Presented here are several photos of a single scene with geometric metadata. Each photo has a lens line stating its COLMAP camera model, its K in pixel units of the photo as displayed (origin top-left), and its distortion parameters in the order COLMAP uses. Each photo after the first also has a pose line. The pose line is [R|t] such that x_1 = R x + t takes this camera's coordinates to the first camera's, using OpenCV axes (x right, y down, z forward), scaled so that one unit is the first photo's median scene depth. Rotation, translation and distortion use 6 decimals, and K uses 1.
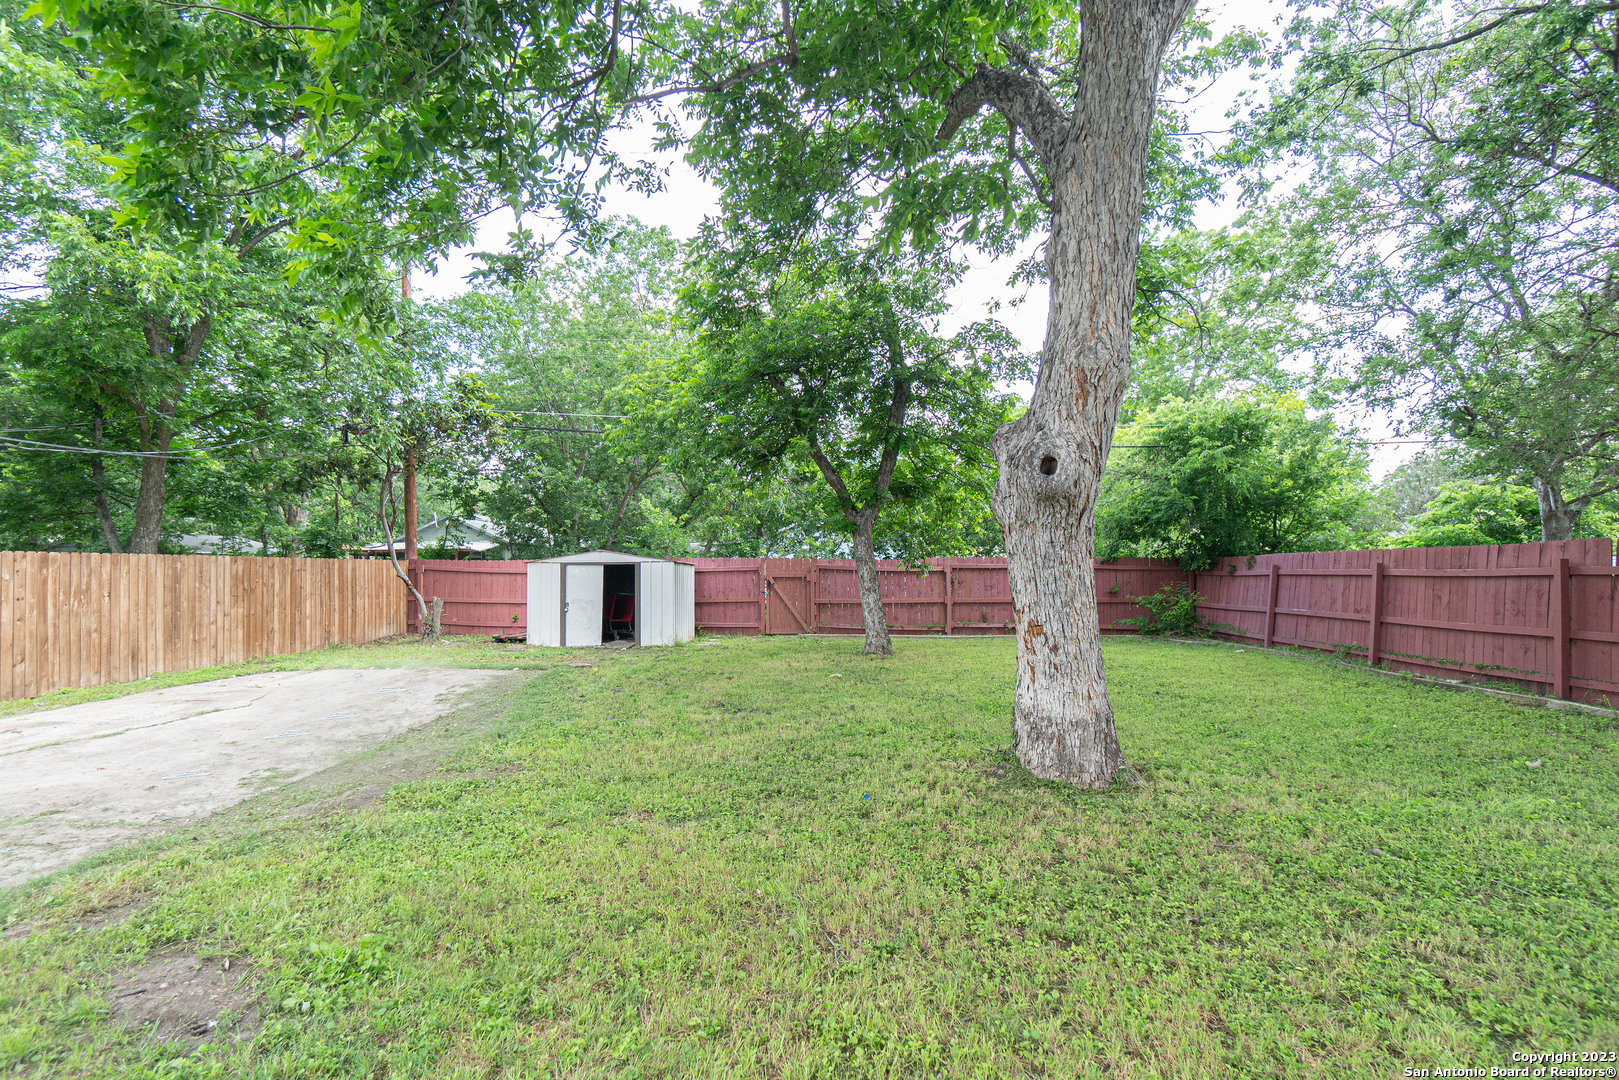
lens RADIAL K [[782.6, 0, 790.8], [0, 782.6, 545.5], [0, 0, 1]] dist [-0.004179, 0.000403]
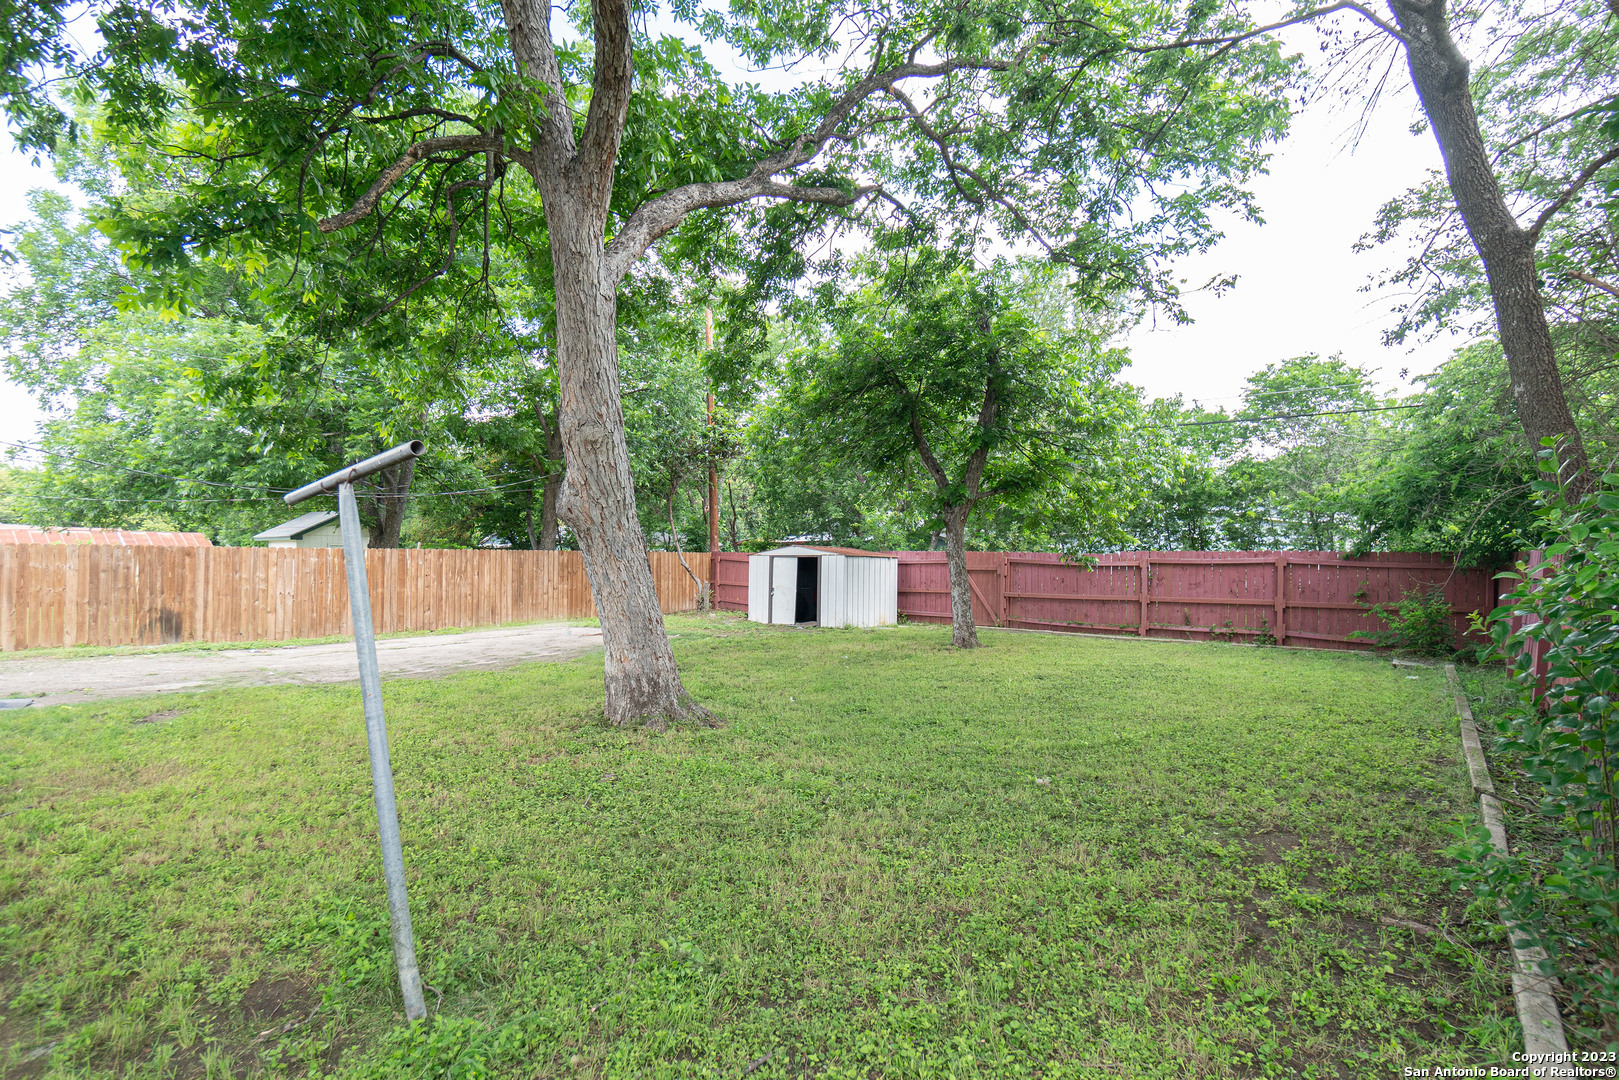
lens RADIAL K [[782.6, 0, 790.8], [0, 782.6, 545.5], [0, 0, 1]] dist [-0.004179, 0.000403]
pose [[0.804042, -0.001510, -0.594570, 0.466462], [0.010351, 0.999881, 0.011458, -0.007525], [0.594482, -0.015367, 0.803962, 0.026491]]
